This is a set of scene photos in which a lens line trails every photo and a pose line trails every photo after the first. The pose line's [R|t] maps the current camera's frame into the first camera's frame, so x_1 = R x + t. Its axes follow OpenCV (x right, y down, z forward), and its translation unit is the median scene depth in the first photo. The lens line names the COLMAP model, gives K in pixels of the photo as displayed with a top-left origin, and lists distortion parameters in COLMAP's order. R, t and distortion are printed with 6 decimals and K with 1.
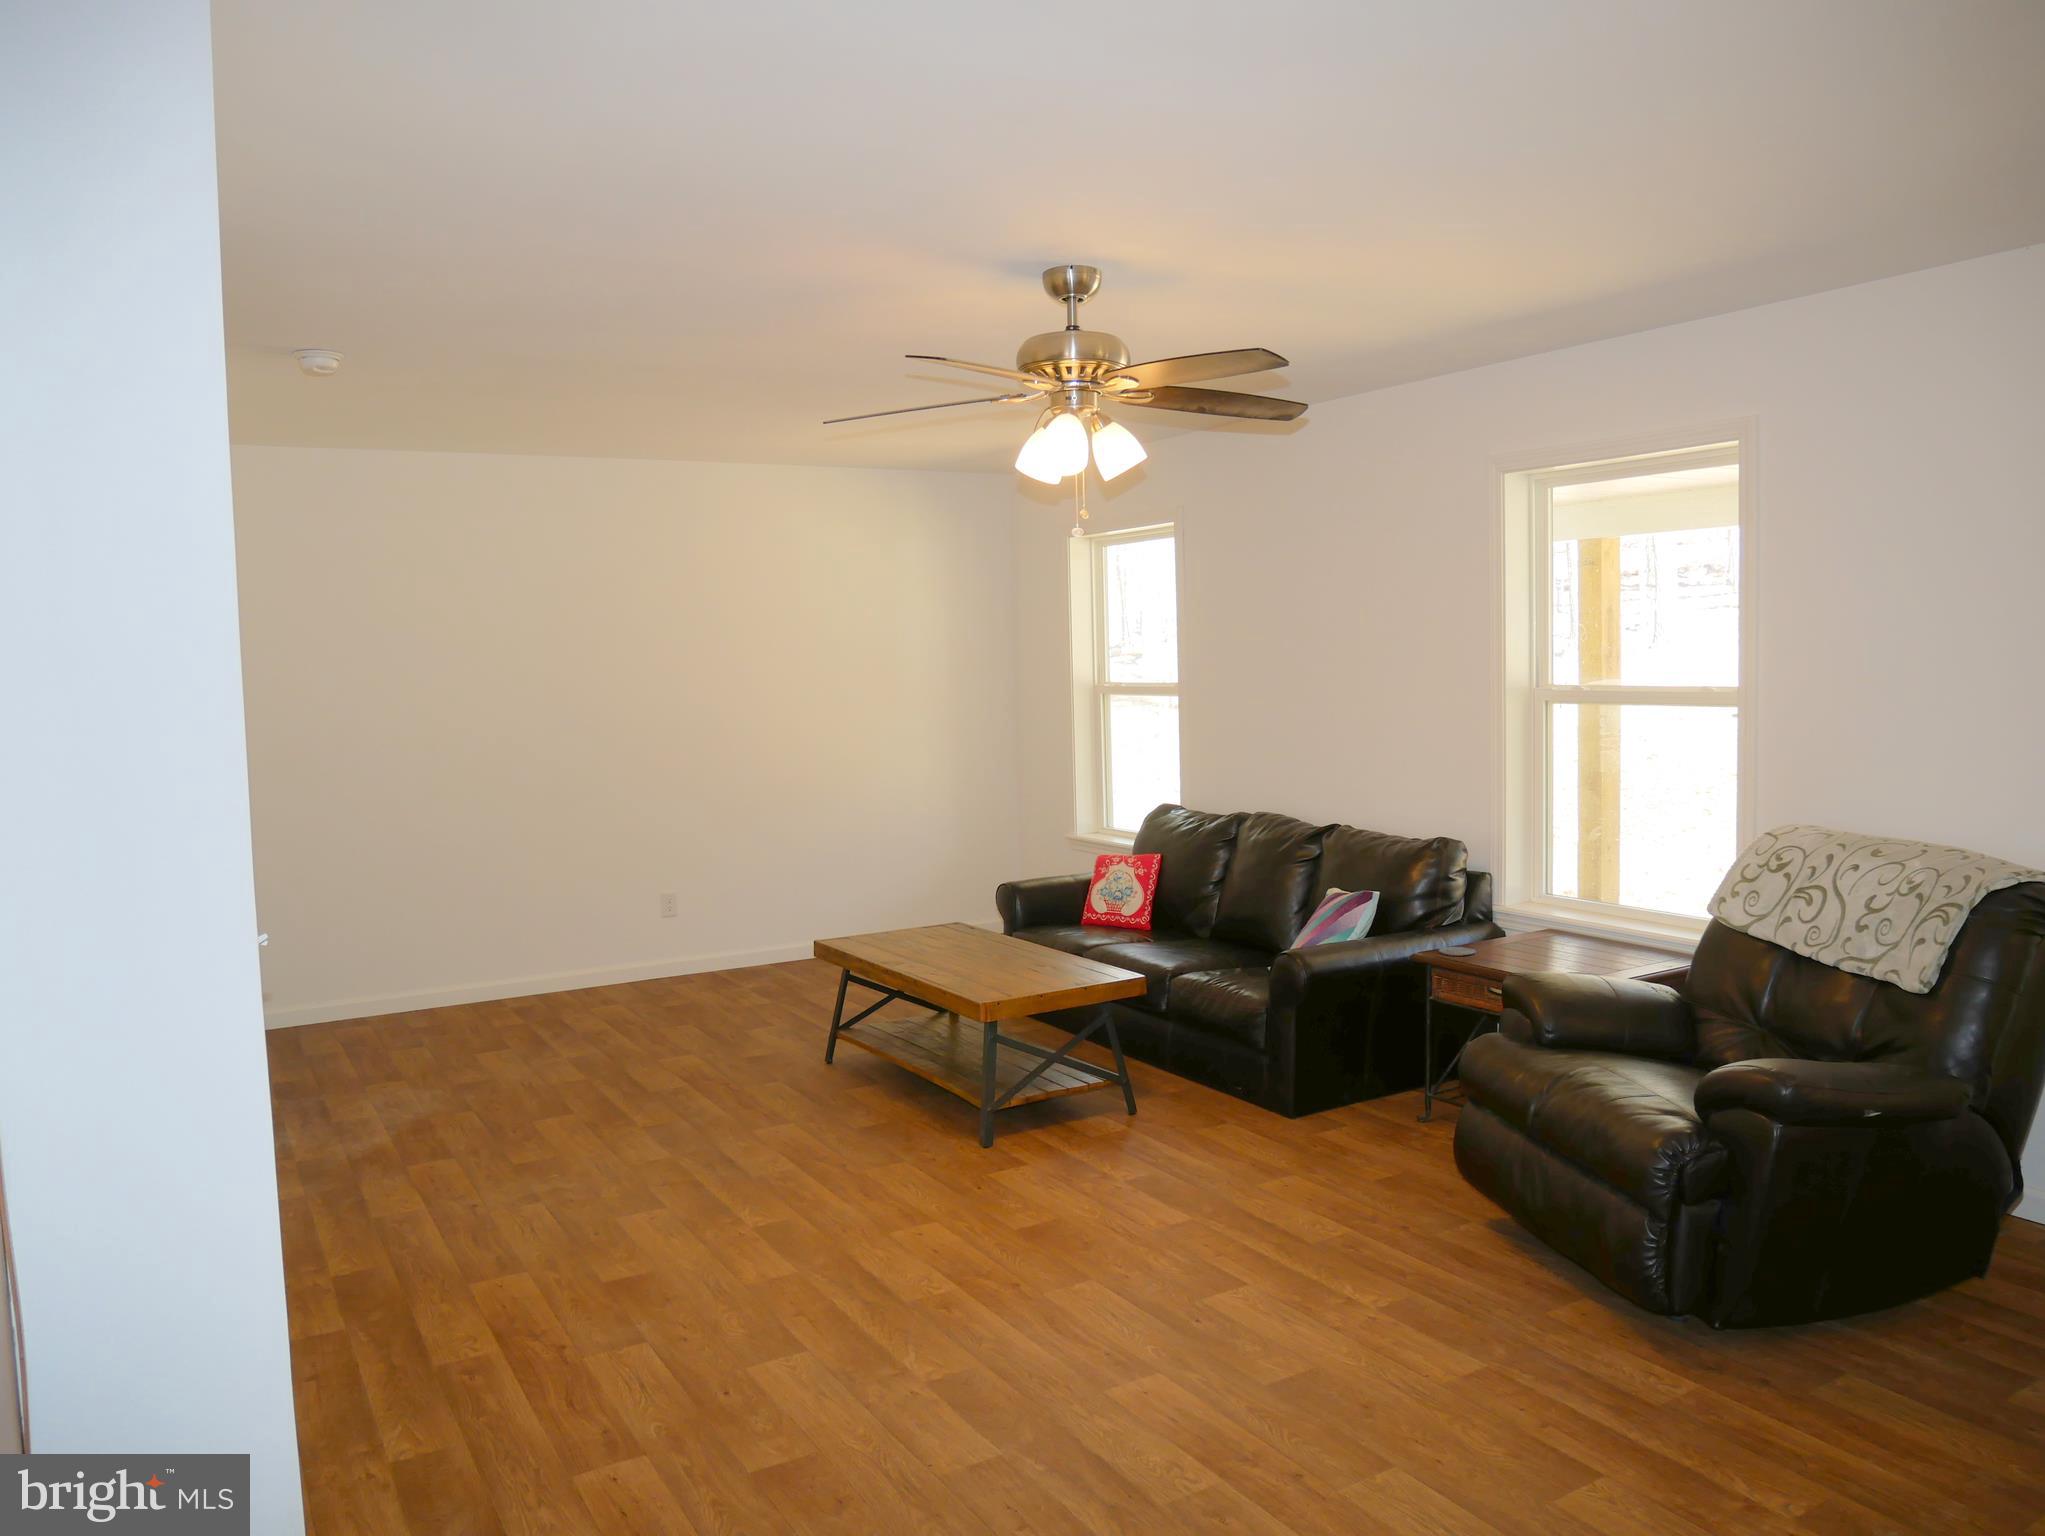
lens RADIAL K [[1508.6, 0, 1023.6], [0, 1508.6, 780.8], [0, 0, 1]] dist [-0.059819, 0.033622]
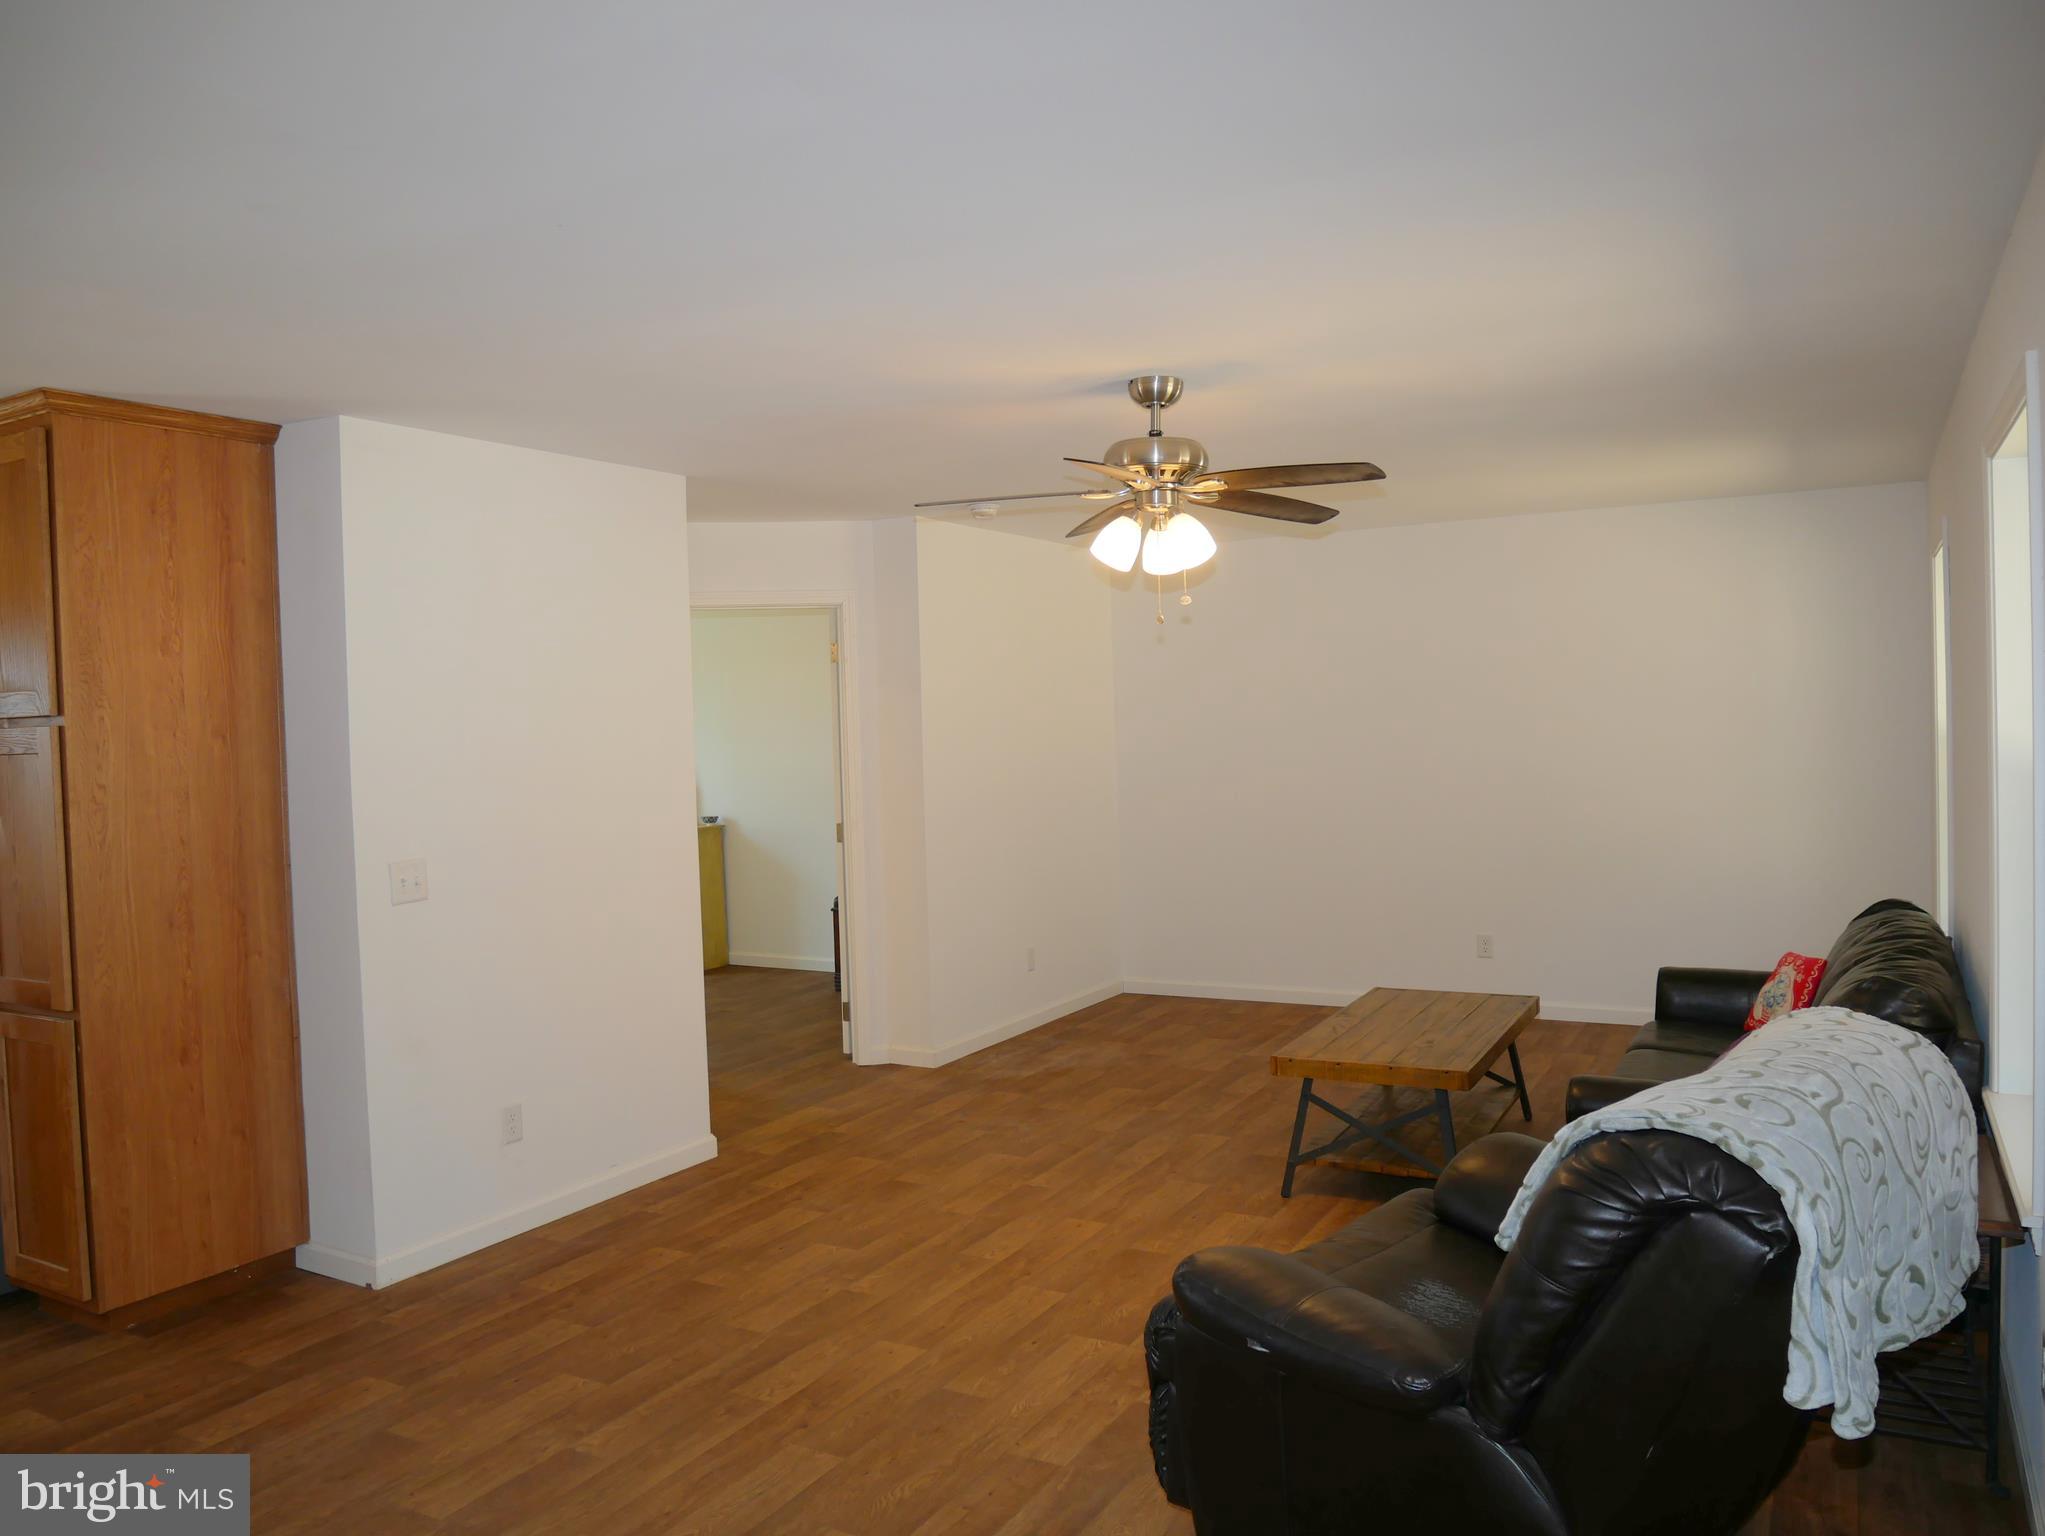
lens RADIAL K [[1508.6, 0, 1020.4], [0, 1508.6, 757.9], [0, 0, 1]] dist [-0.059819, 0.033622]
pose [[0.487817, 0.029416, -0.872450, 0.959228], [-0.052917, 0.998591, 0.004081, -0.066452], [0.871340, 0.044176, 0.488686, 0.392090]]
